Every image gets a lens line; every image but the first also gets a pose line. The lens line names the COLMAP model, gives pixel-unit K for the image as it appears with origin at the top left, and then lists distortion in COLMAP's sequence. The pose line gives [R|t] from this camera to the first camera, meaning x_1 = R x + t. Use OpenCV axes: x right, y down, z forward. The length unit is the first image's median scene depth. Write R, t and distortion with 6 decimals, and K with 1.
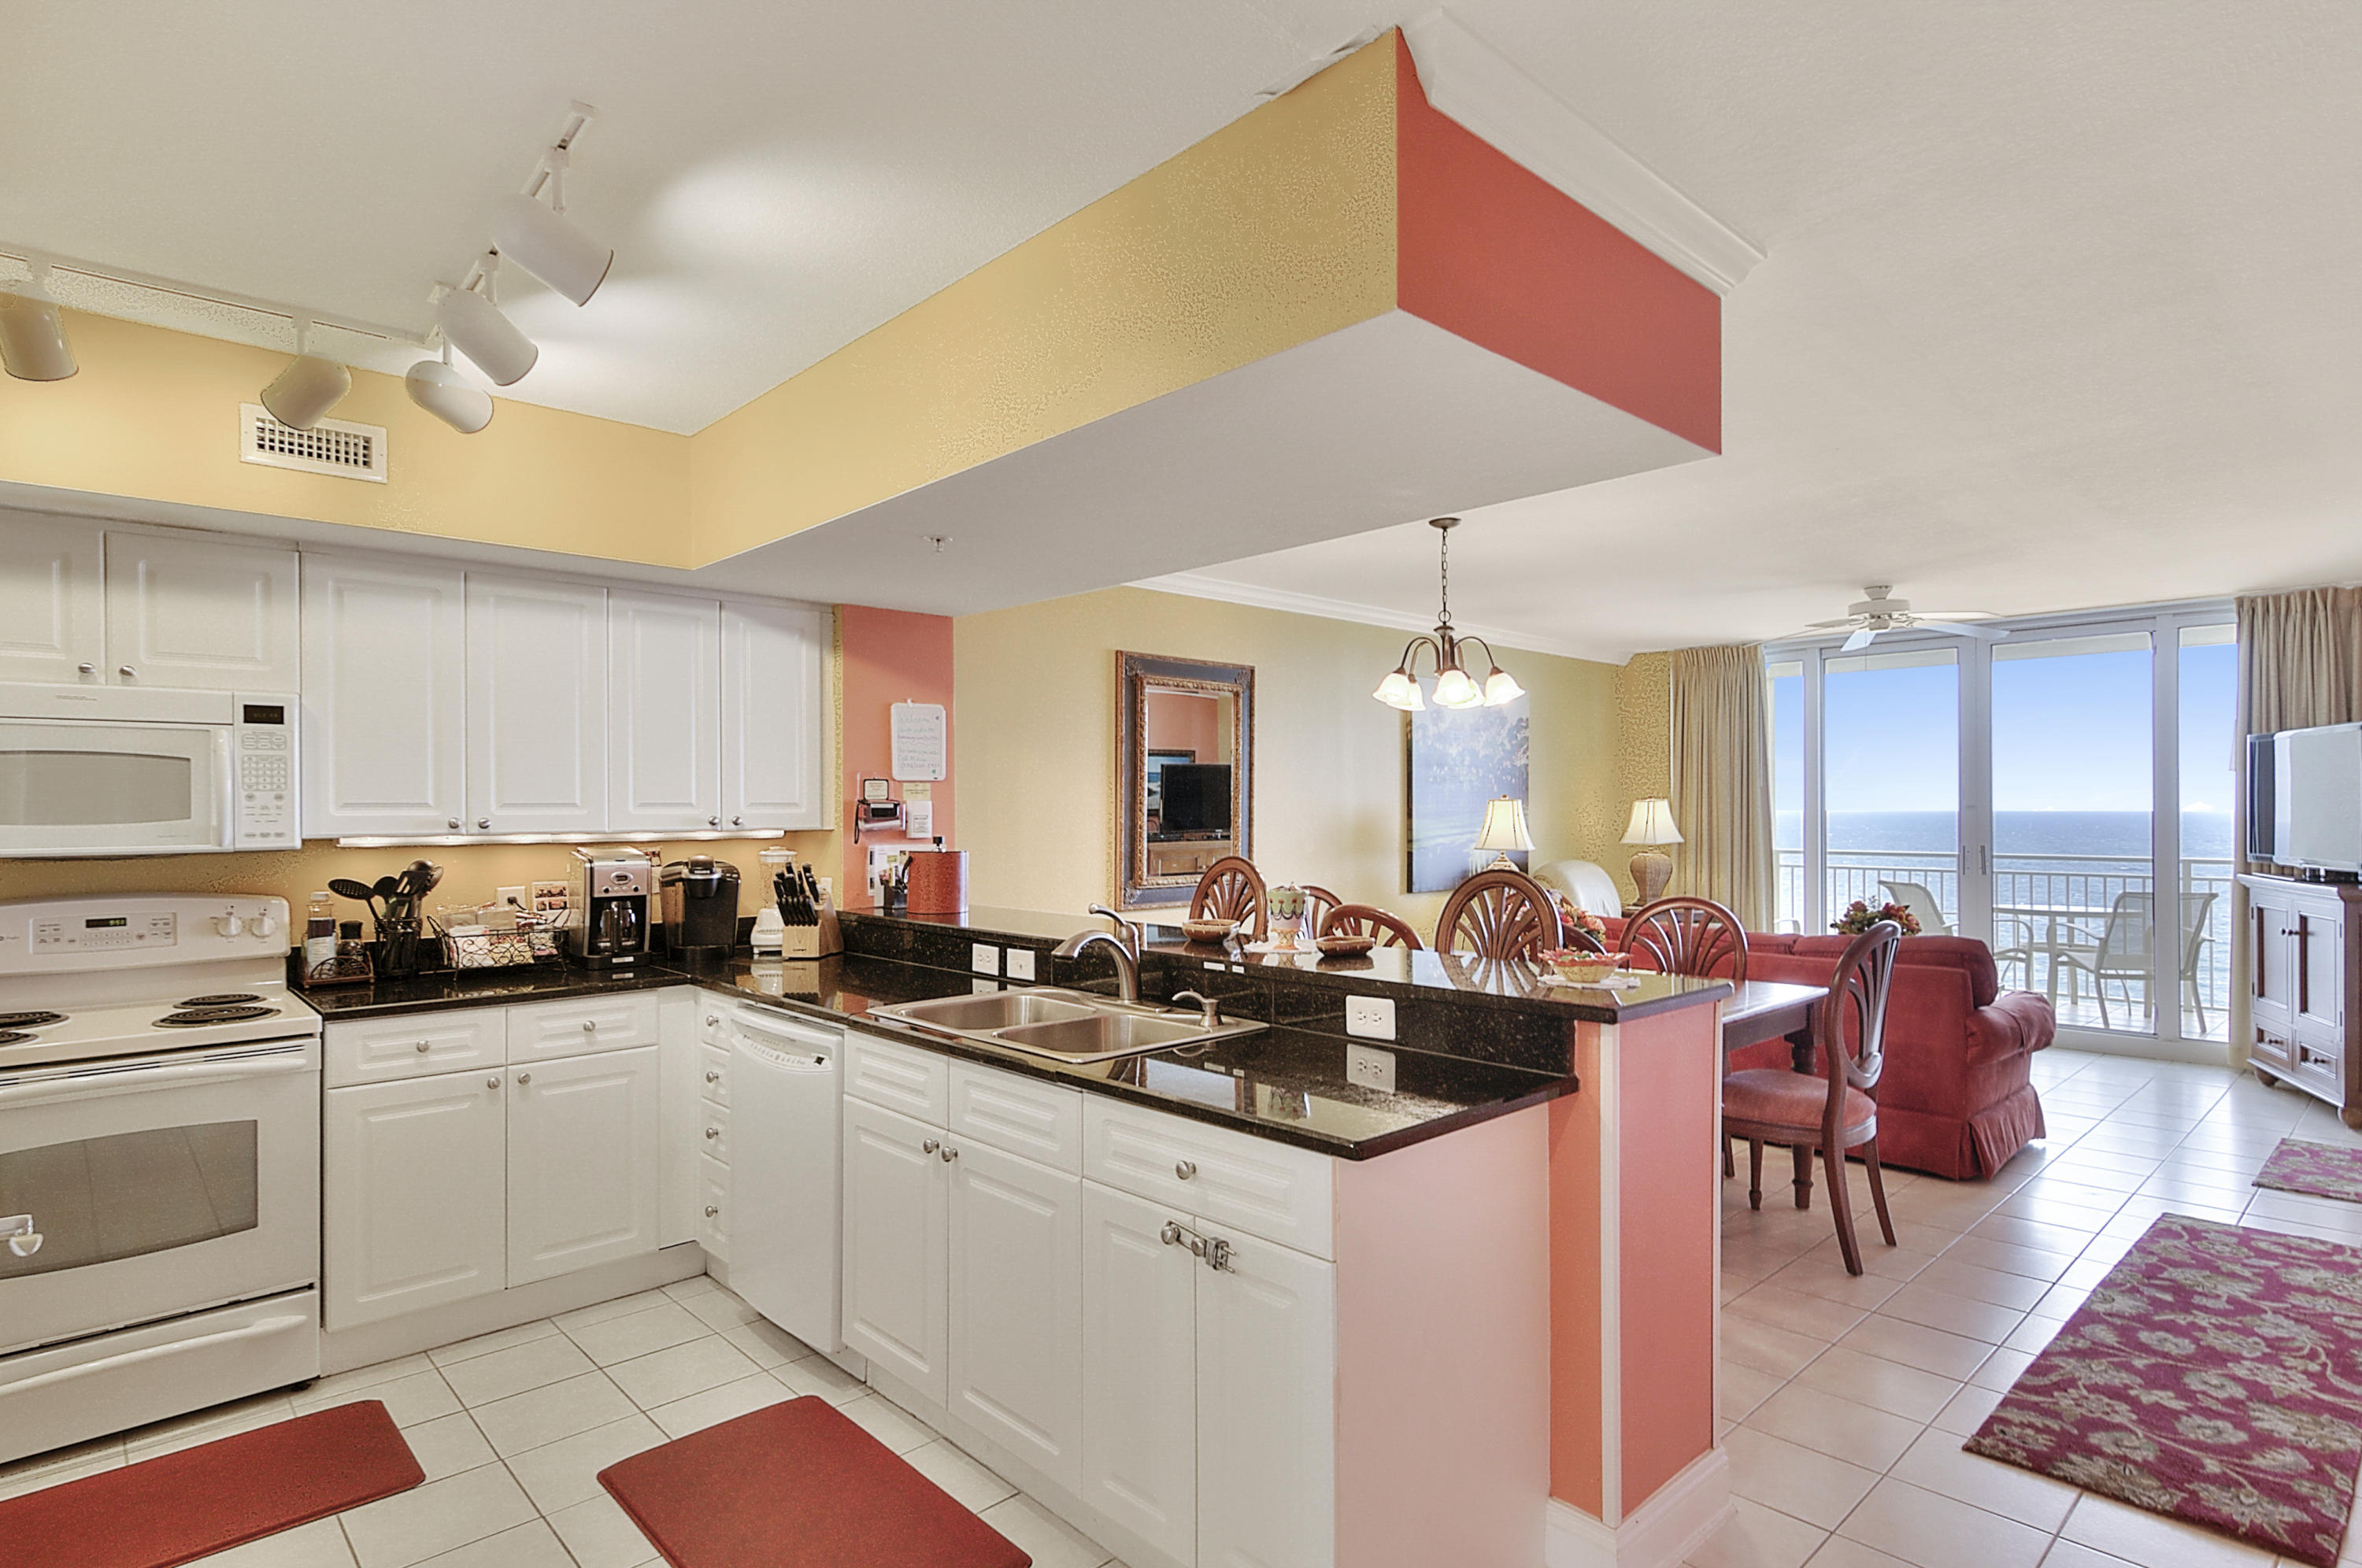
lens RADIAL K [[1227.3, 0, 1150.4], [0, 1227.3, 806.5], [0, 0, 1]] dist [-0.000826, -0.001030]
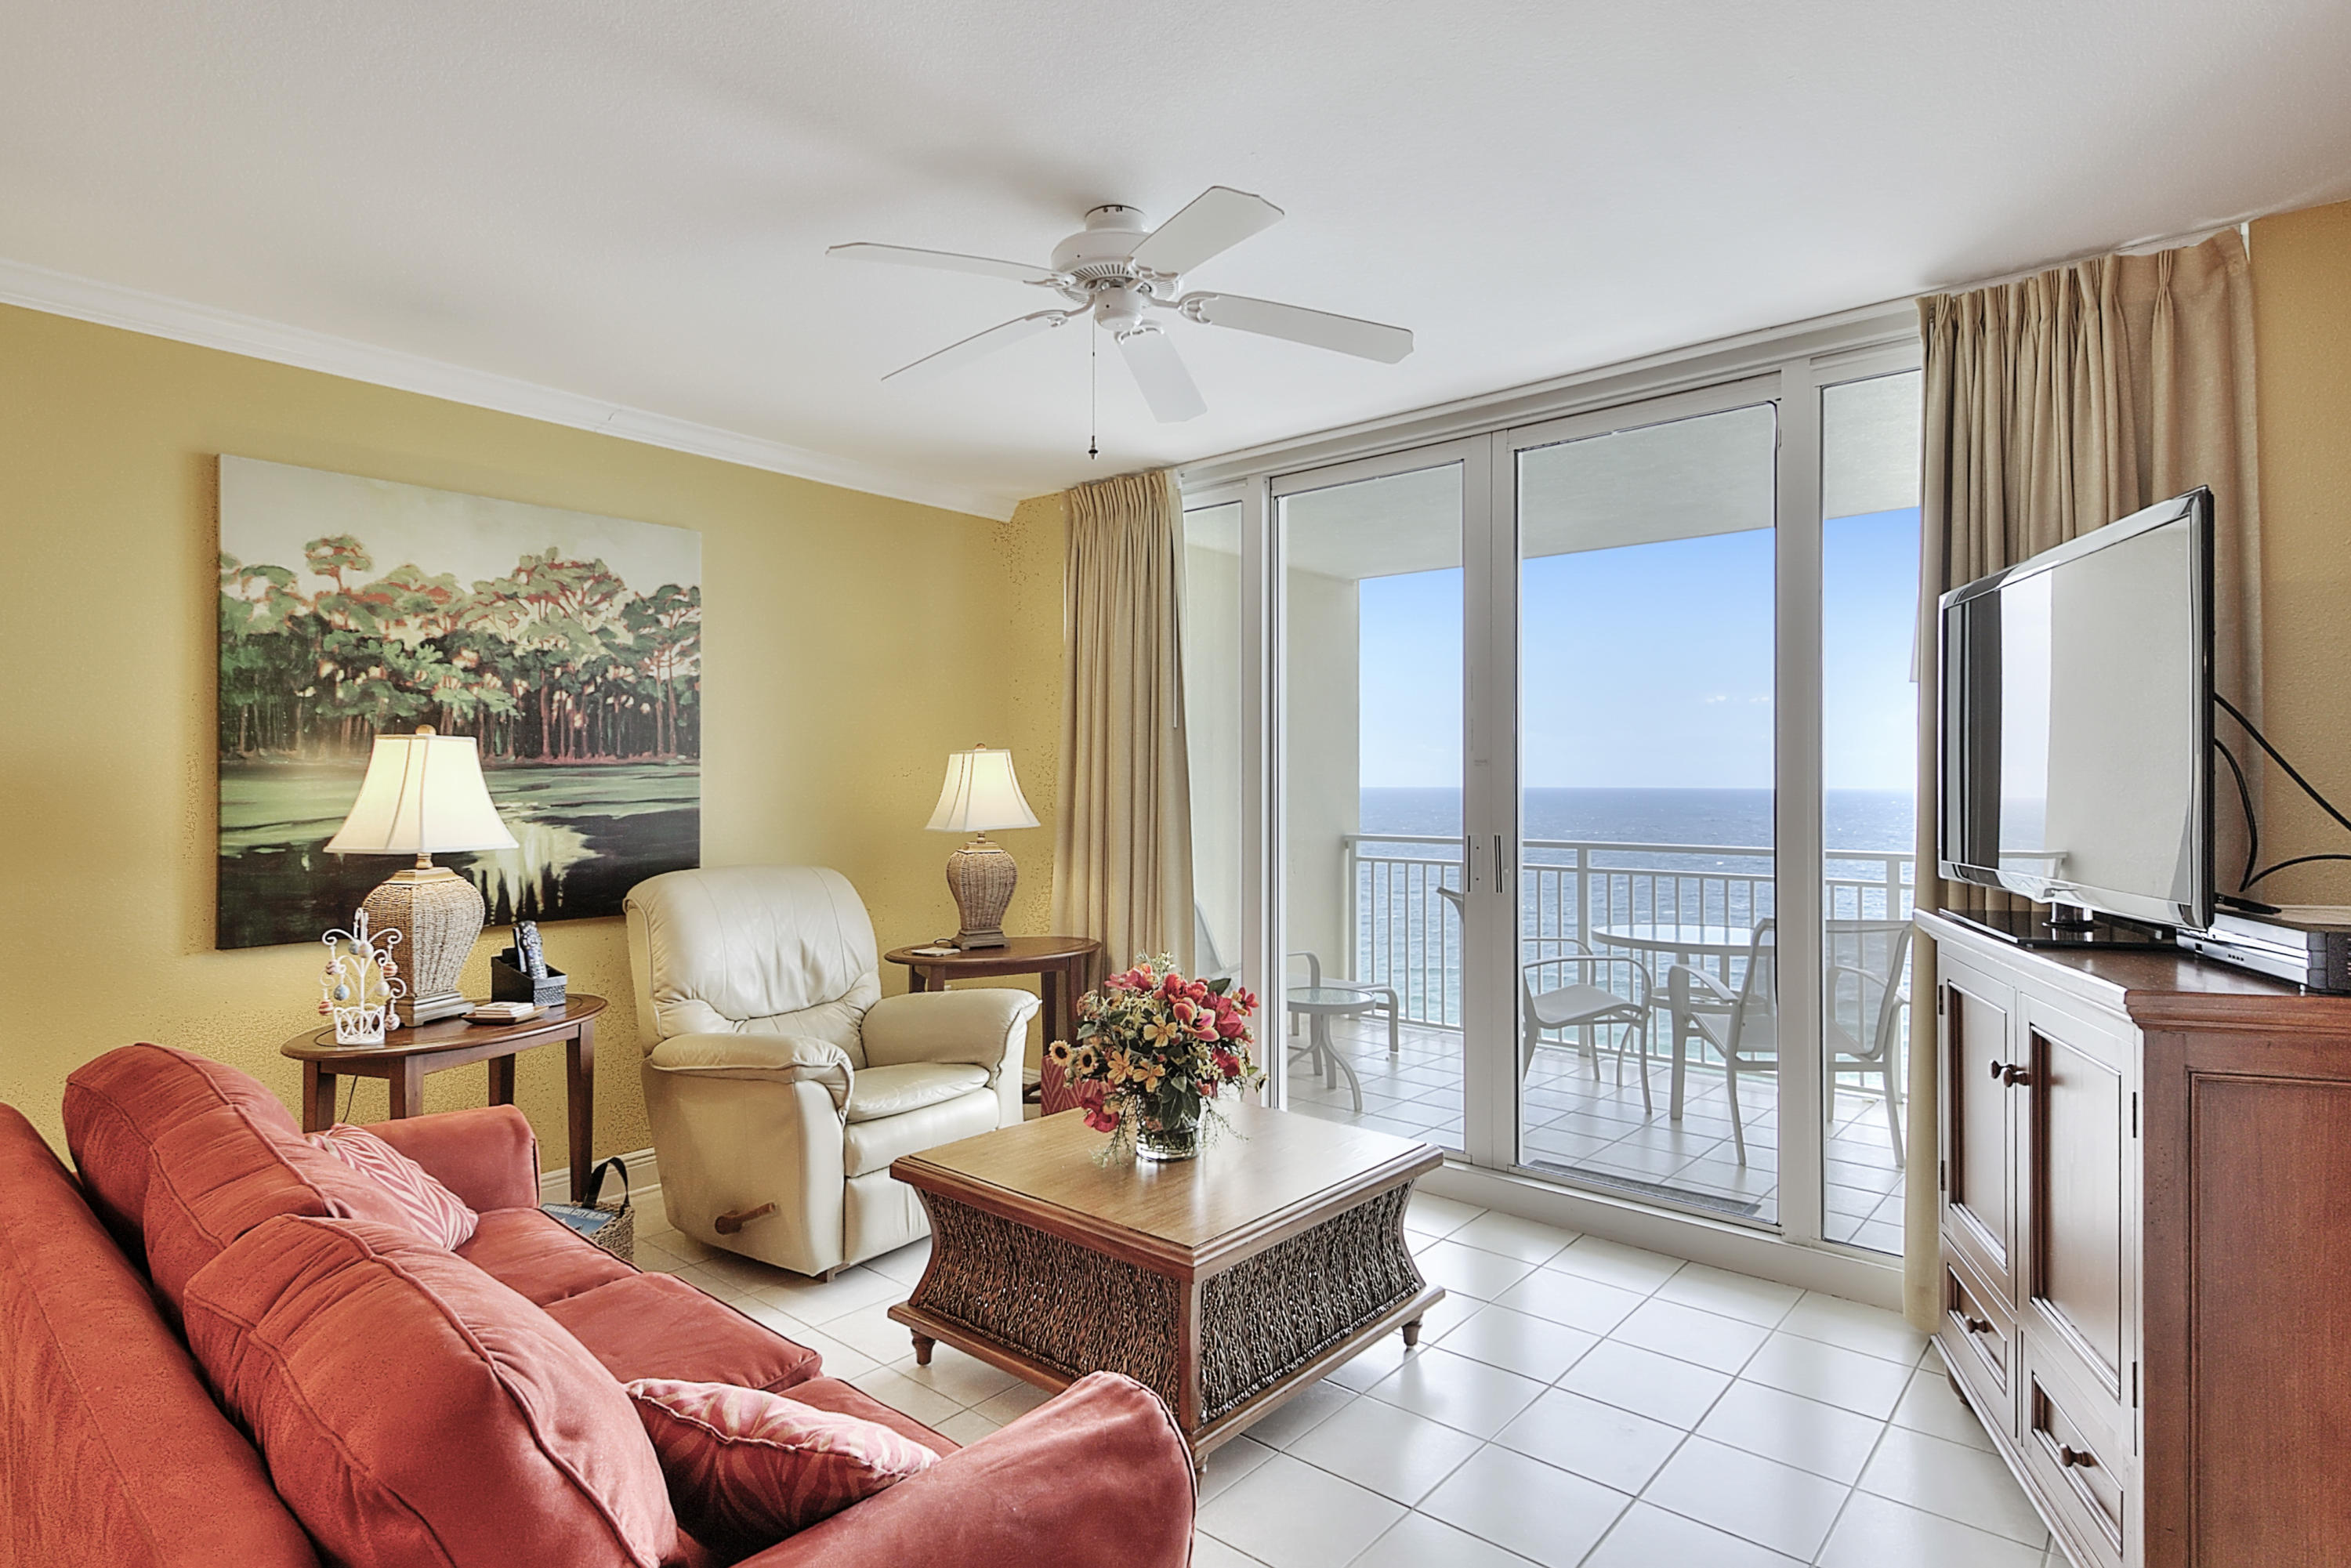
lens RADIAL K [[1220.5, 0, 1187.4], [0, 1220.5, 783.6], [0, 0, 1]] dist [0.003398, 0.000785]
pose [[0.992239, 0.003600, 0.124296, 0.574714], [-0.003721, 0.999993, 0.000747, 0.011717], [-0.124293, -0.001203, 0.992245, 0.598184]]
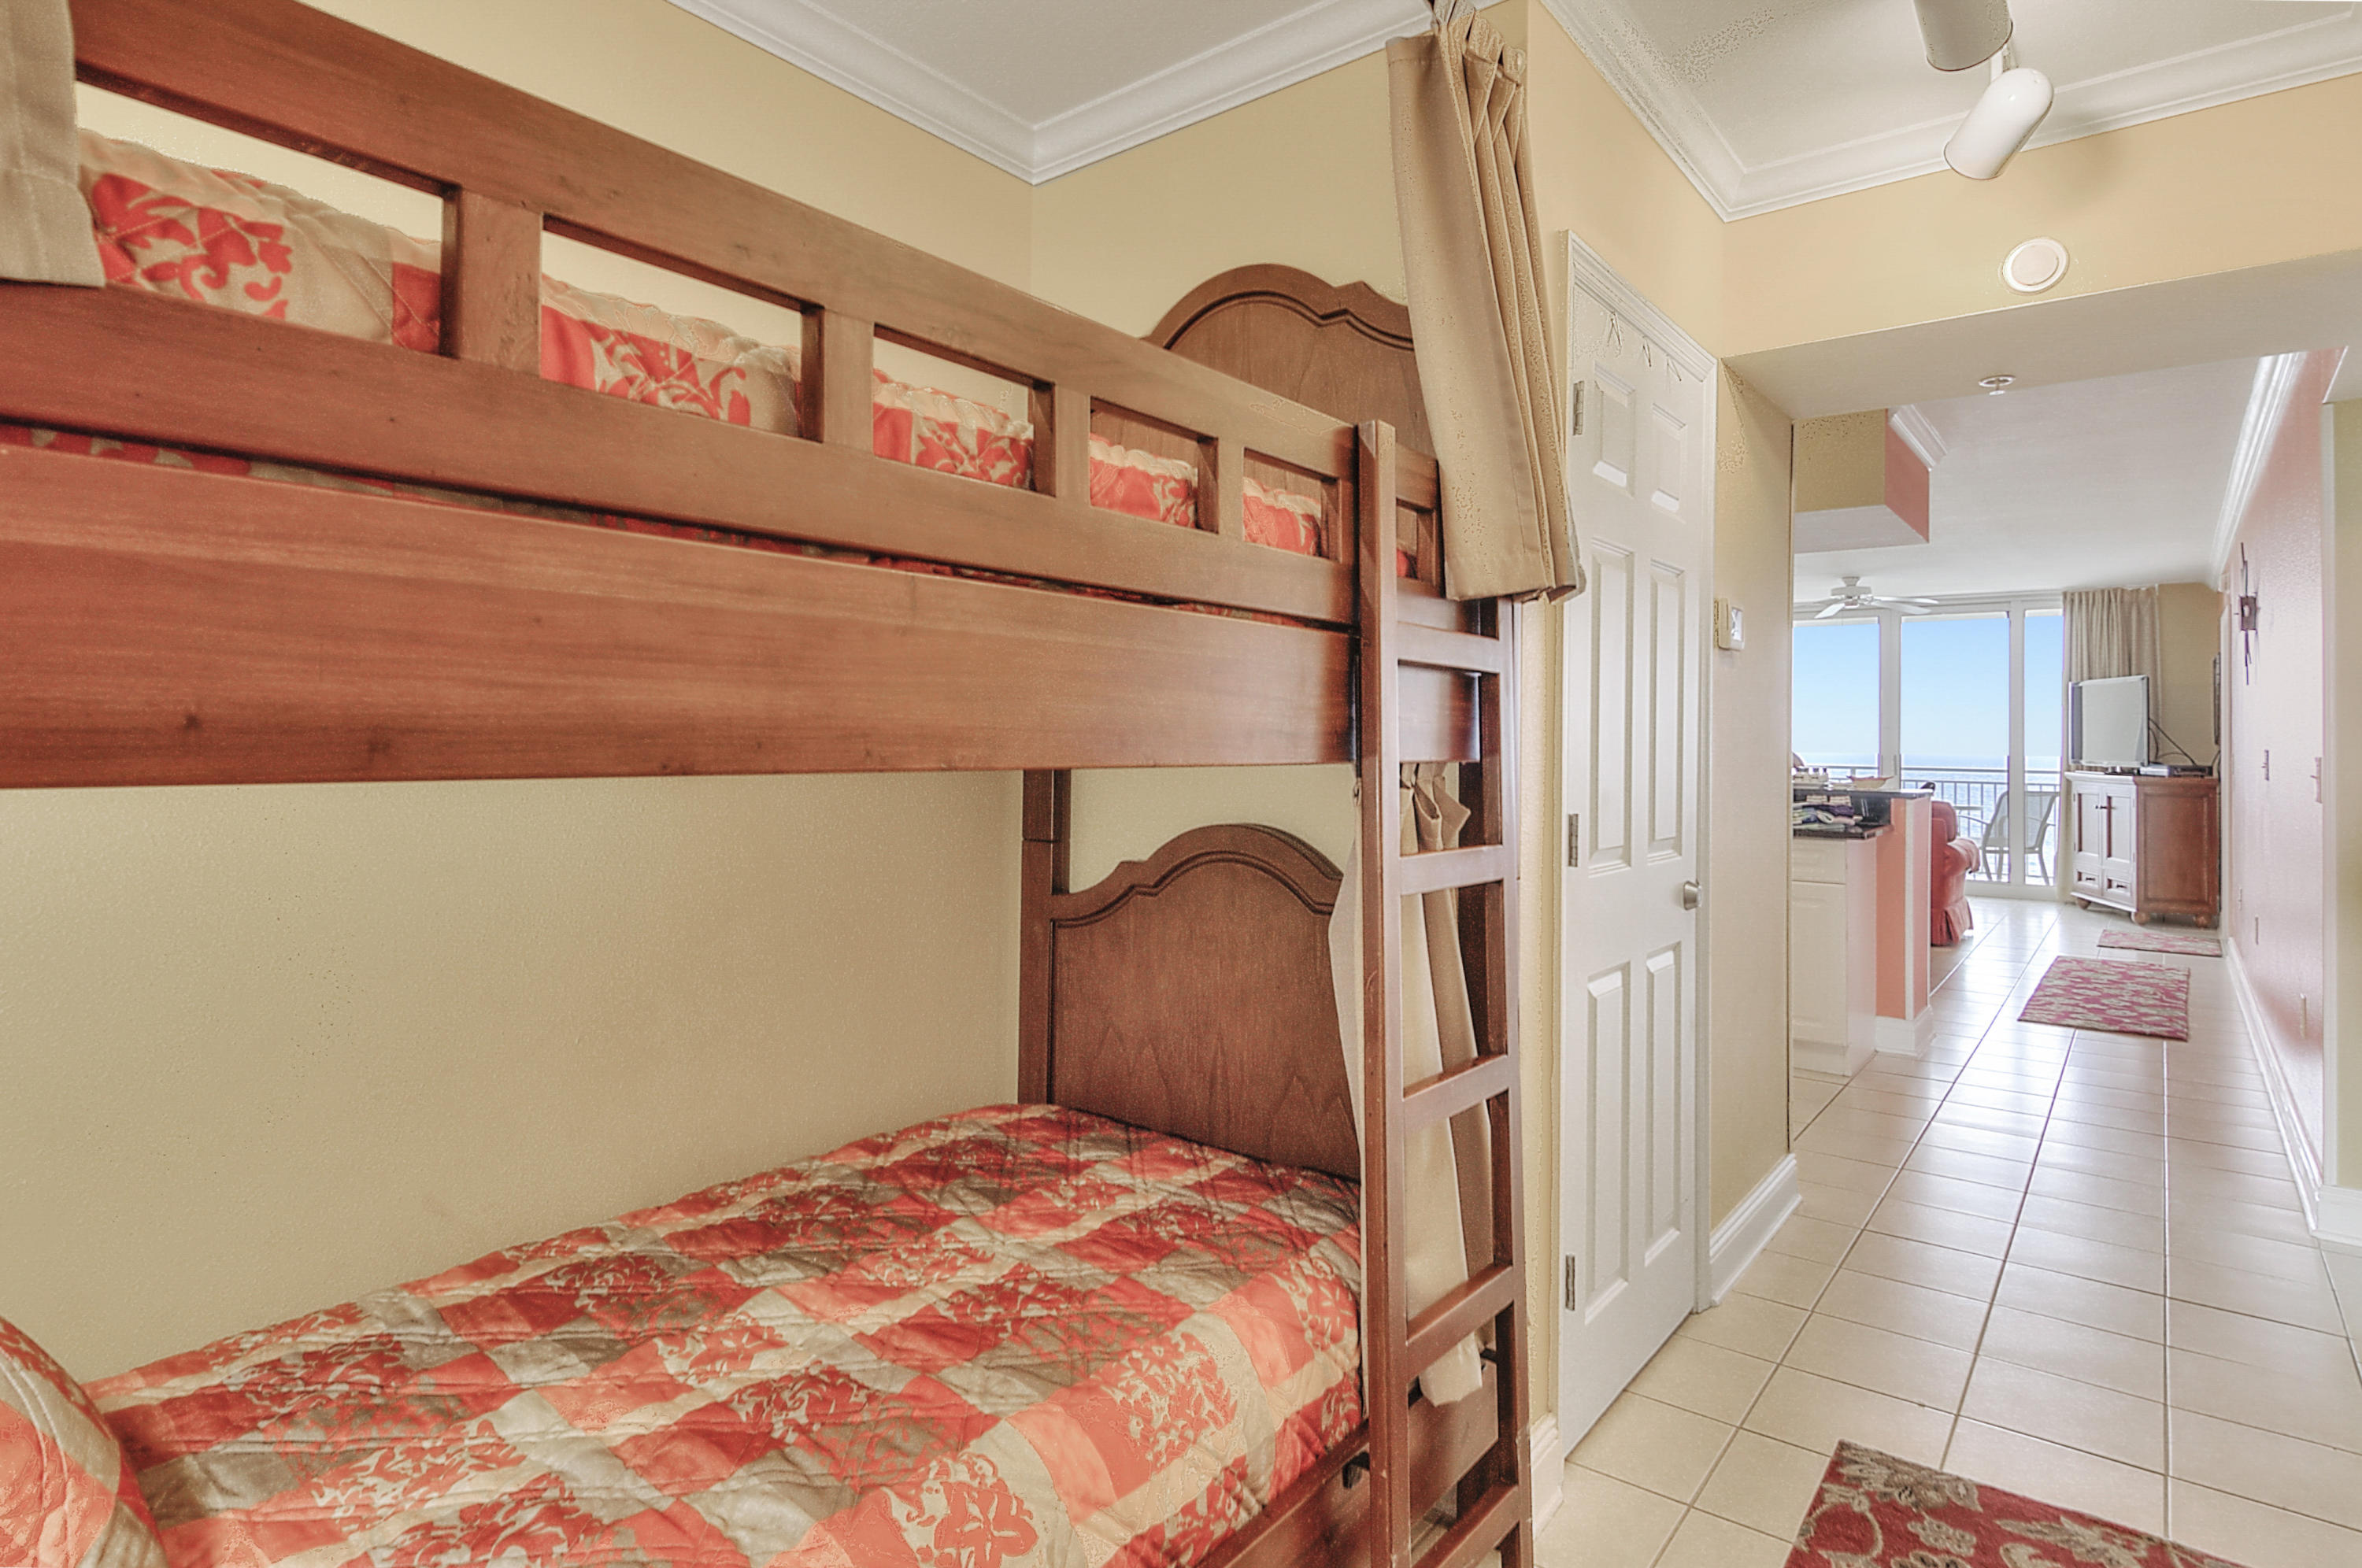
lens RADIAL K [[1203.6, 0, 1176.3], [0, 1203.6, 711.4], [0, 0, 1]] dist [0.002904, 0.000180]
pose [[0.989856, 0.019814, 0.140685, -0.427912], [-0.016927, 0.999621, -0.021688, 0.030607], [-0.141062, 0.019087, 0.989817, -0.338339]]
